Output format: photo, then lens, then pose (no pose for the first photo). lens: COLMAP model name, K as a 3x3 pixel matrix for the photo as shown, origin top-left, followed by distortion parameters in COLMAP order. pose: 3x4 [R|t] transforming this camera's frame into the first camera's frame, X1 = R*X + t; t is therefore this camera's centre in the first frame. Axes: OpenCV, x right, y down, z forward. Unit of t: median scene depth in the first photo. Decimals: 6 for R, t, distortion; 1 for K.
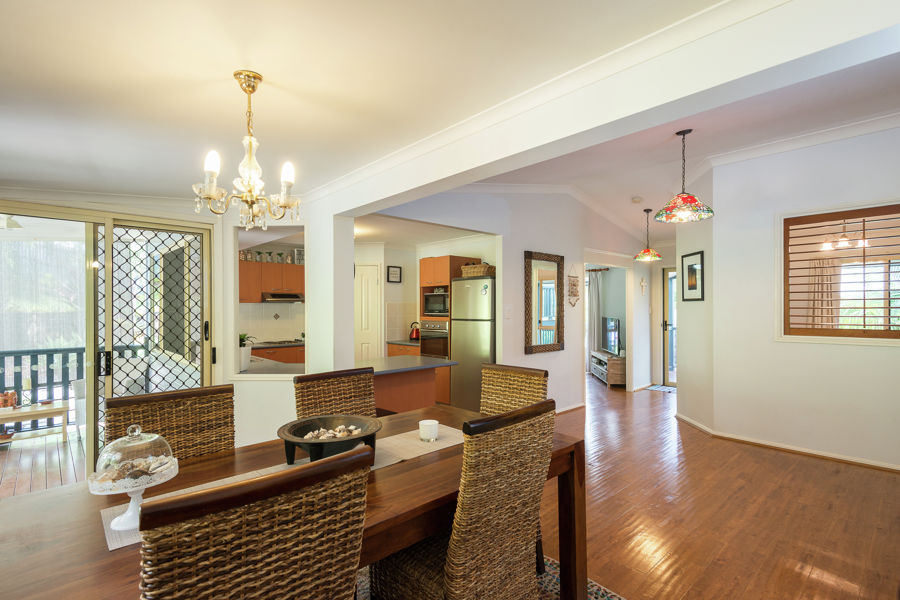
lens RADIAL K [[430.5, 0, 448.2], [0, 430.5, 306.8], [0, 0, 1]] dist [0.000813, 0.000046]
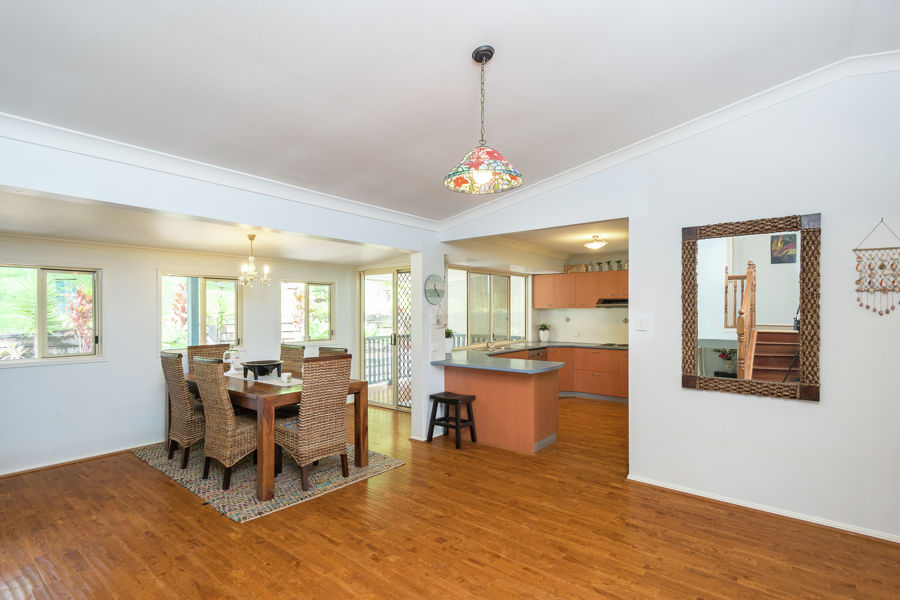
lens RADIAL K [[430.5, 0, 448.2], [0, 430.5, 306.8], [0, 0, 1]] dist [0.000813, 0.000046]
pose [[0.148750, -0.005462, -0.988860, 0.764341], [0.002393, 0.999984, -0.005164, -0.009197], [0.988872, -0.001598, 0.148760, 0.547865]]
